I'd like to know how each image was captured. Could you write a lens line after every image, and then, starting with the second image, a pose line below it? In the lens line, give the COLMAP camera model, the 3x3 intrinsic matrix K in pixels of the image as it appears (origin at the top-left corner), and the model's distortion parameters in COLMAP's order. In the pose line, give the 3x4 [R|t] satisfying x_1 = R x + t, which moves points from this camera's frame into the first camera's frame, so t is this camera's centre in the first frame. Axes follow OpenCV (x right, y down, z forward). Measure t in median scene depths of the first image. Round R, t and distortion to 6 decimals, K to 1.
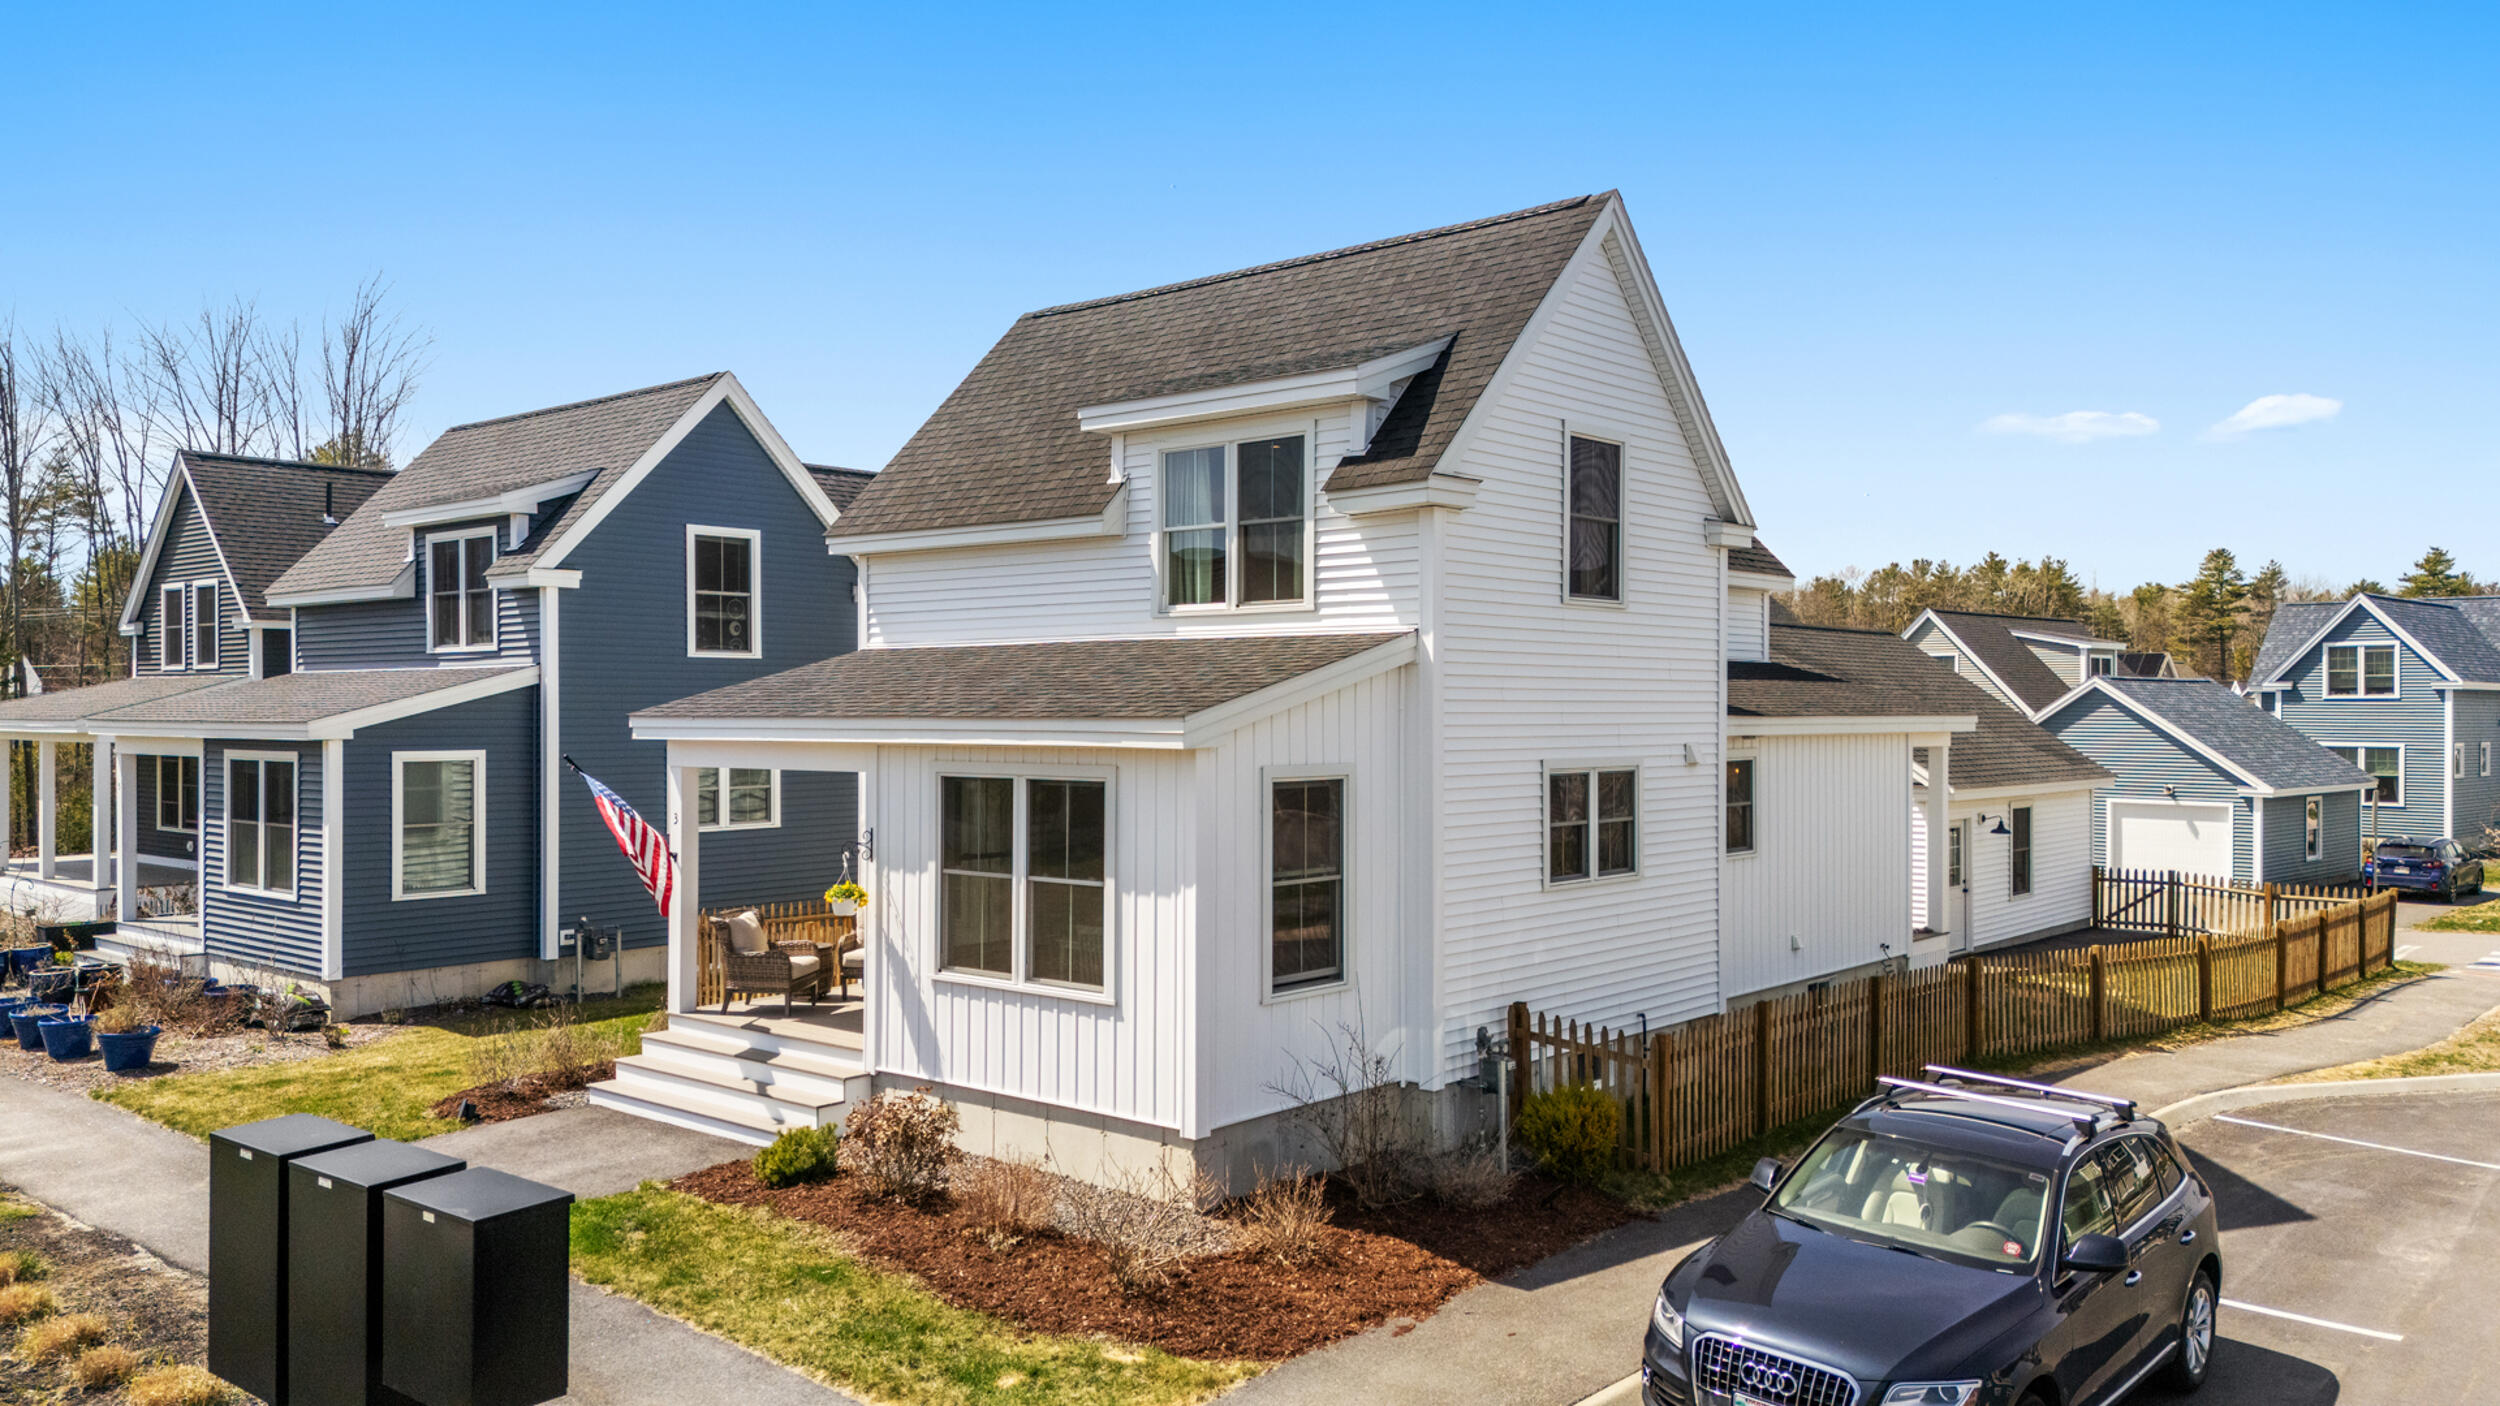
lens RADIAL K [[1851.4, 0, 1244.0], [0, 1851.4, 691.6], [0, 0, 1]] dist [0.057594, -0.043305]
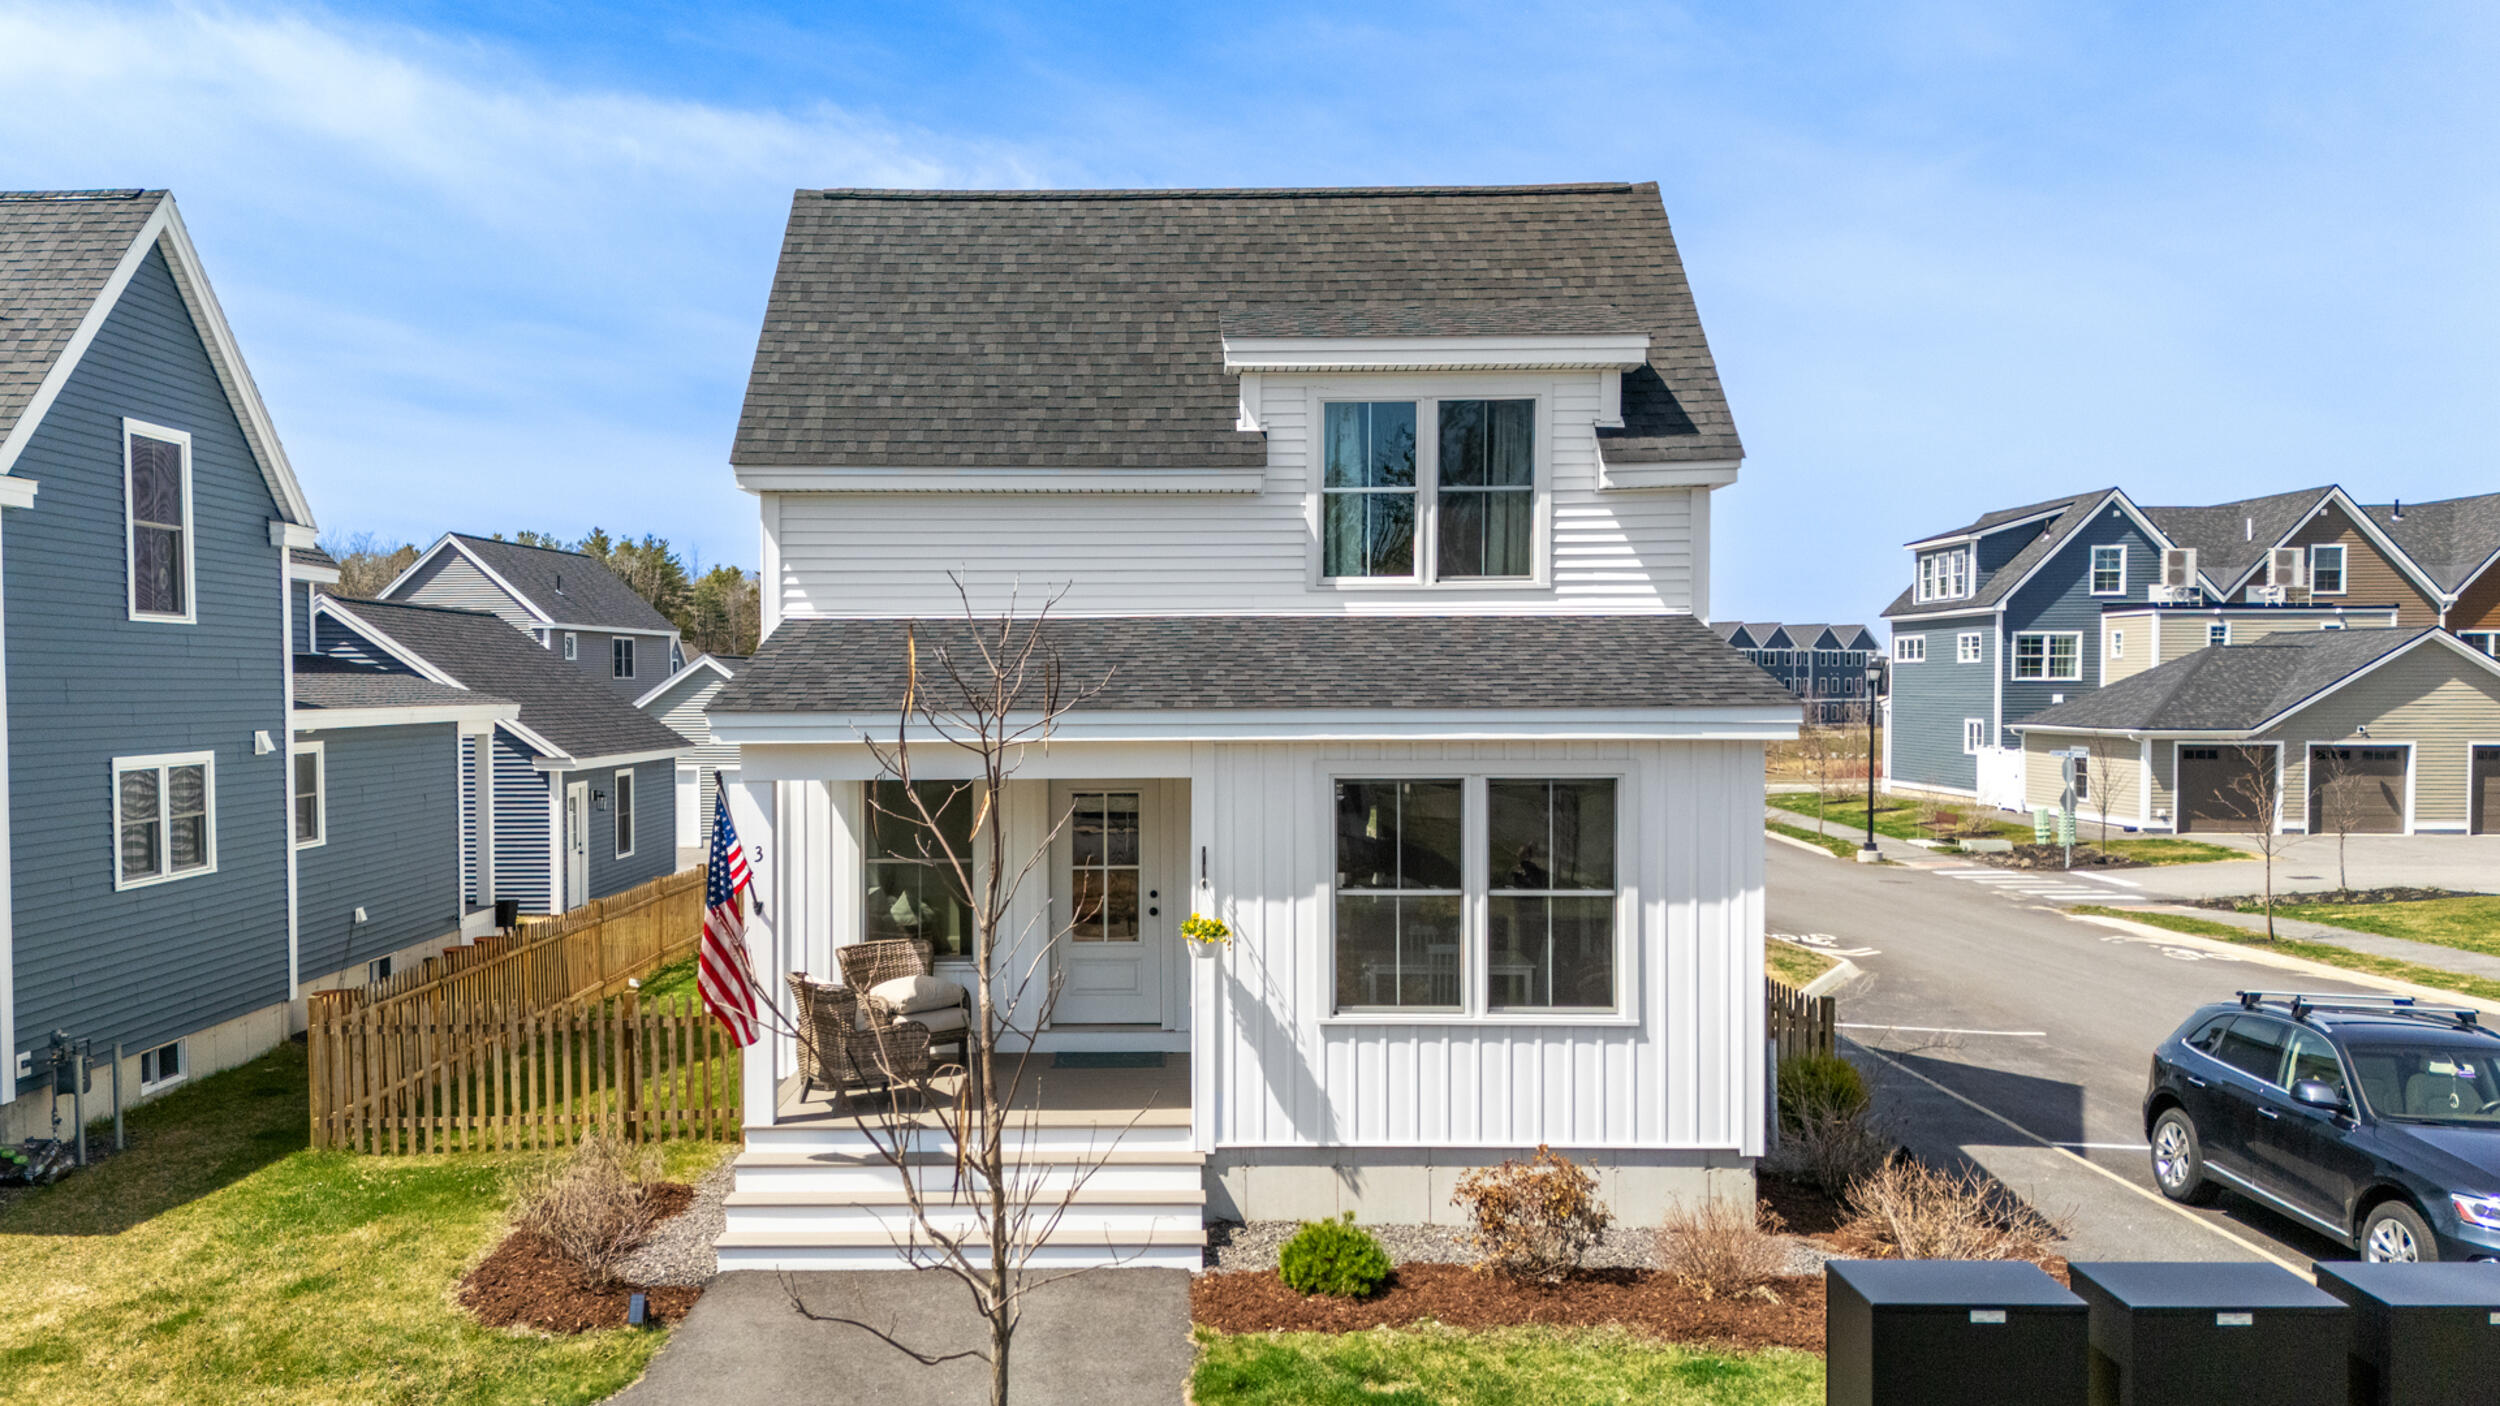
lens RADIAL K [[1925.2, 0, 1244.3], [0, 1925.2, 717.5], [0, 0, 1]] dist [0.081307, 0.003278]
pose [[0.780123, -0.016987, 0.625395, -0.713611], [-0.000342, 0.999620, 0.027579, -0.005761], [-0.625626, -0.021729, 0.779821, 0.344595]]
